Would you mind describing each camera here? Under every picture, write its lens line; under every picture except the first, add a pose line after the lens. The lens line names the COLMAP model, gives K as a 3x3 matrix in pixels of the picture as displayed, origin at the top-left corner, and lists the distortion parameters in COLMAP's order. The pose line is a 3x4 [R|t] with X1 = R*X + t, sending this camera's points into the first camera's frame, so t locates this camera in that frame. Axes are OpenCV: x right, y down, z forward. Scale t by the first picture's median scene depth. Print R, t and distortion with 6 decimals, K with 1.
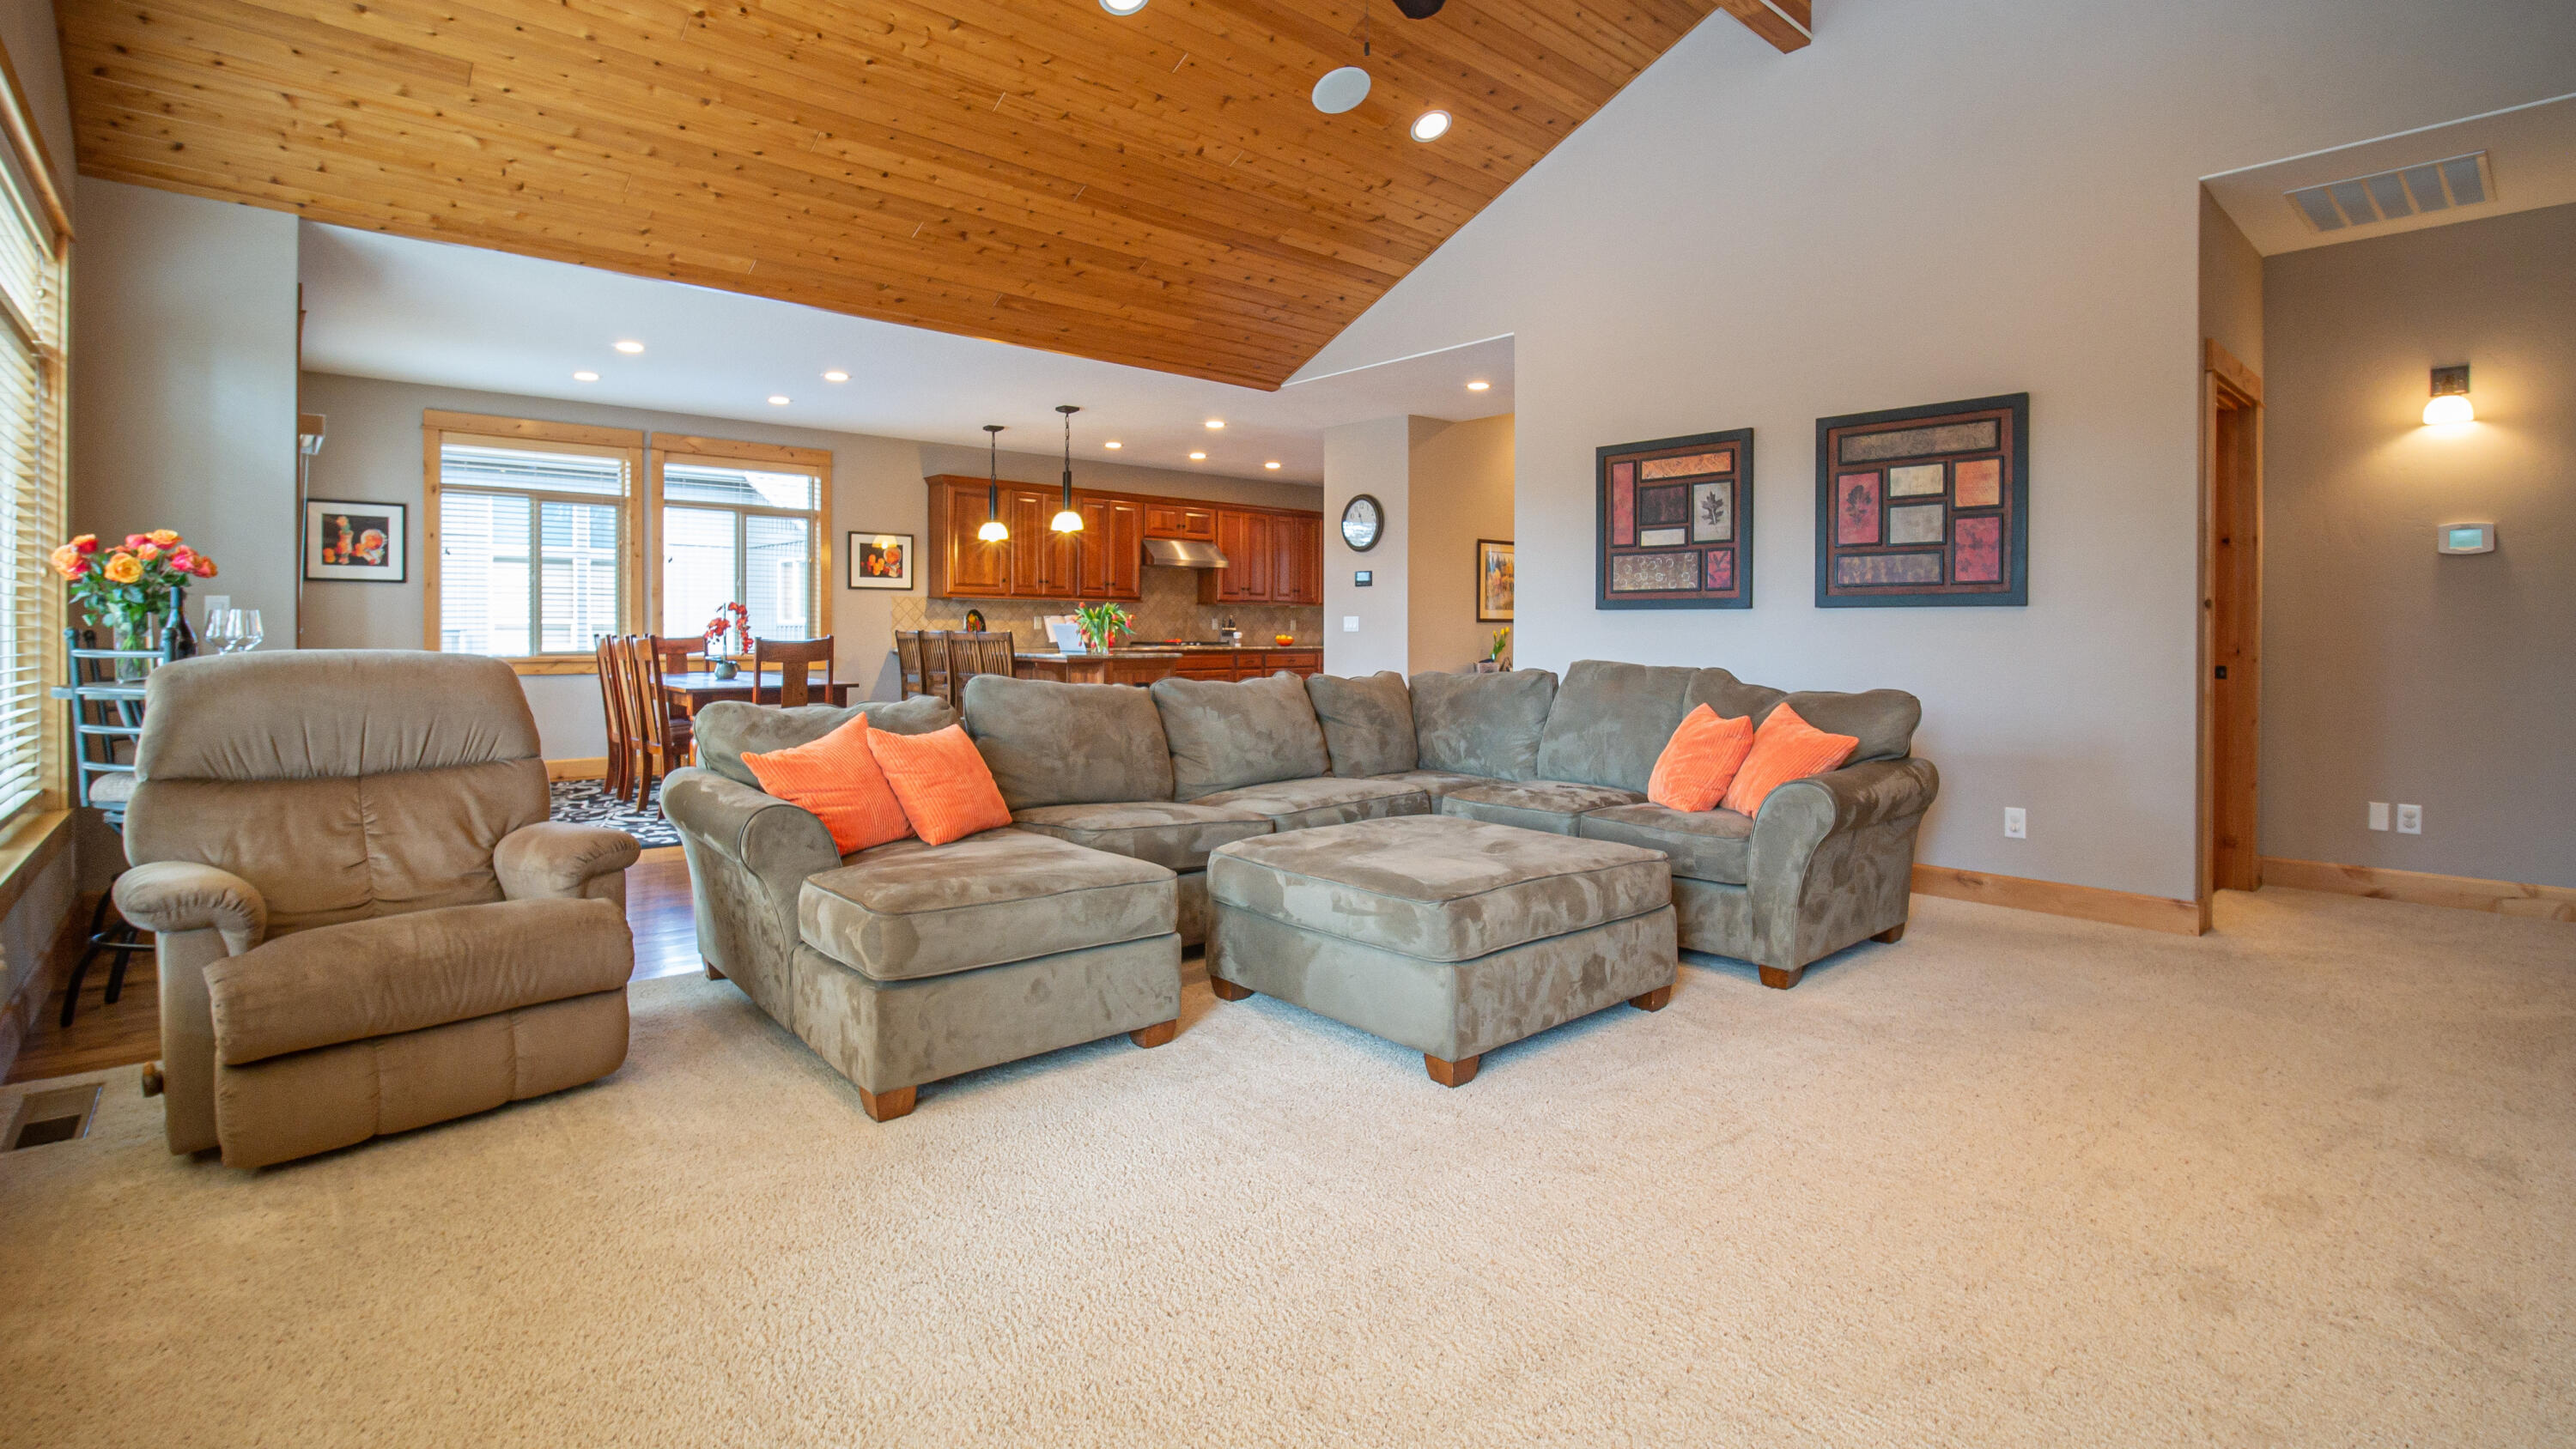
lens RADIAL K [[1178.5, 0, 1277.7], [0, 1178.5, 712.5], [0, 0, 1]] dist [-0.018425, -0.001291]
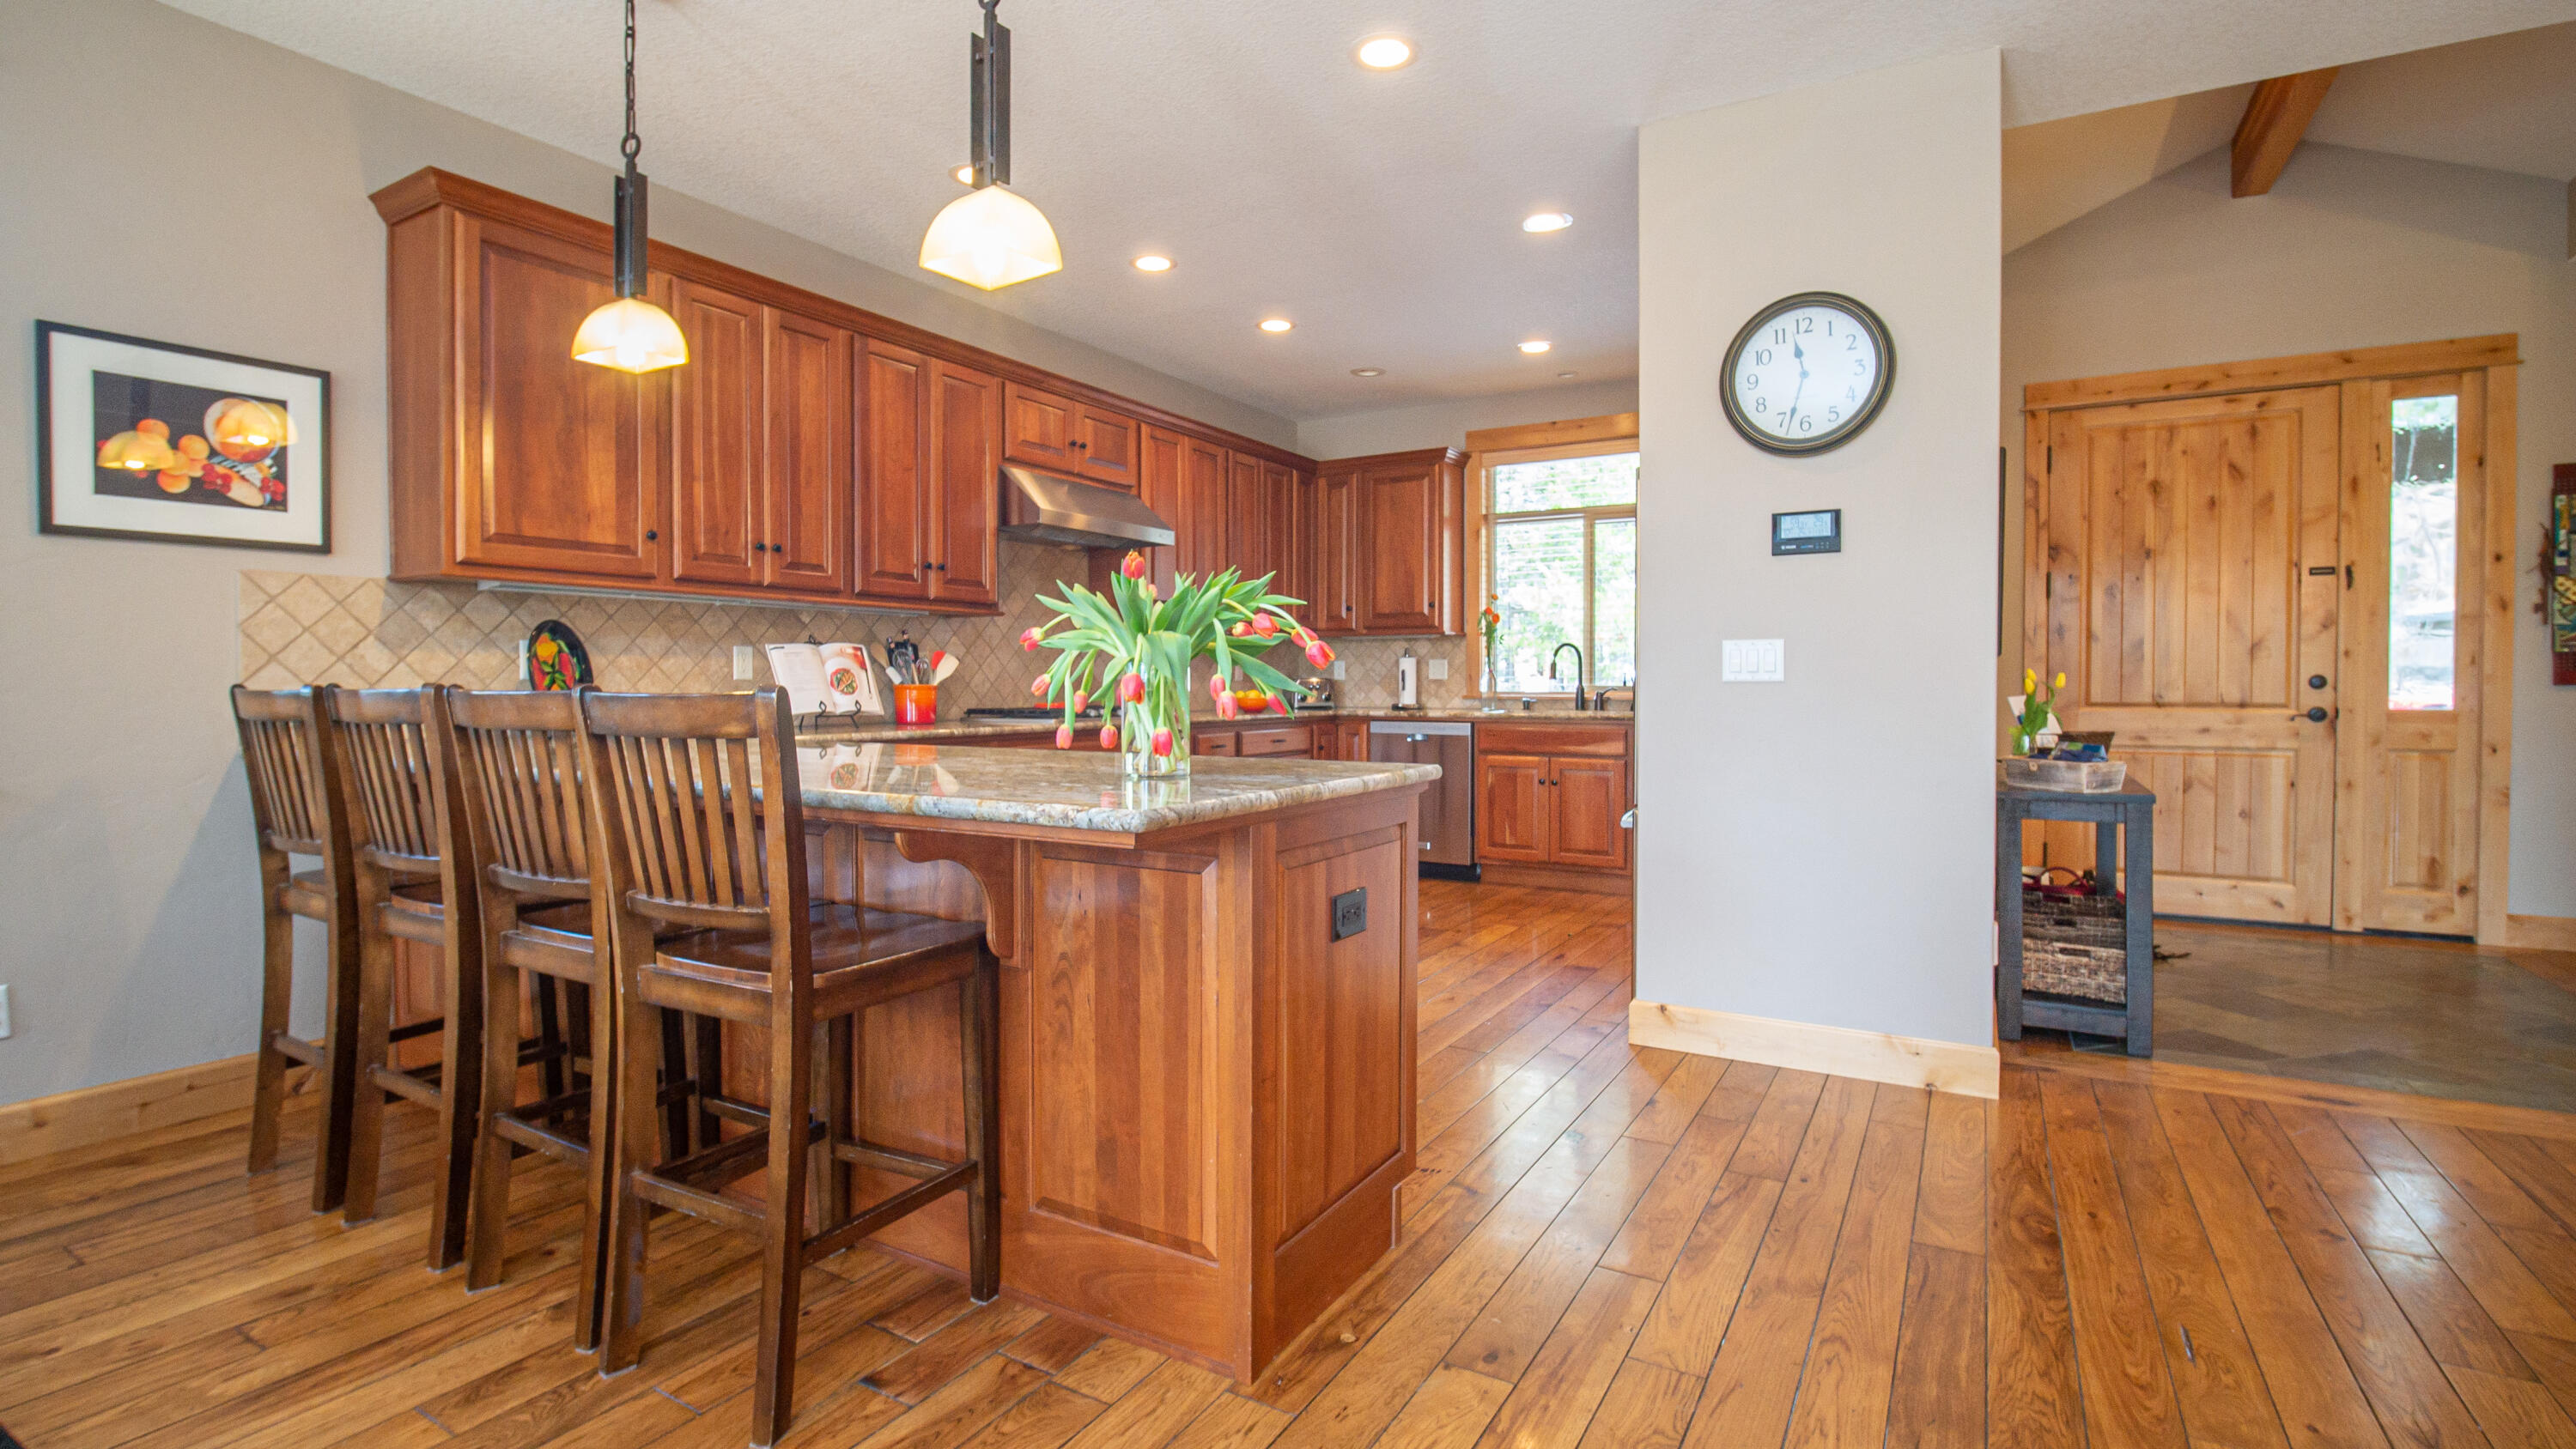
lens RADIAL K [[1178.5, 0, 1277.7], [0, 1178.5, 712.5], [0, 0, 1]] dist [-0.018425, -0.001291]
pose [[0.951065, -0.013909, 0.308677, -0.319748], [0.027240, 0.998871, -0.038920, -0.083671], [-0.307787, 0.045424, 0.950370, 1.204710]]
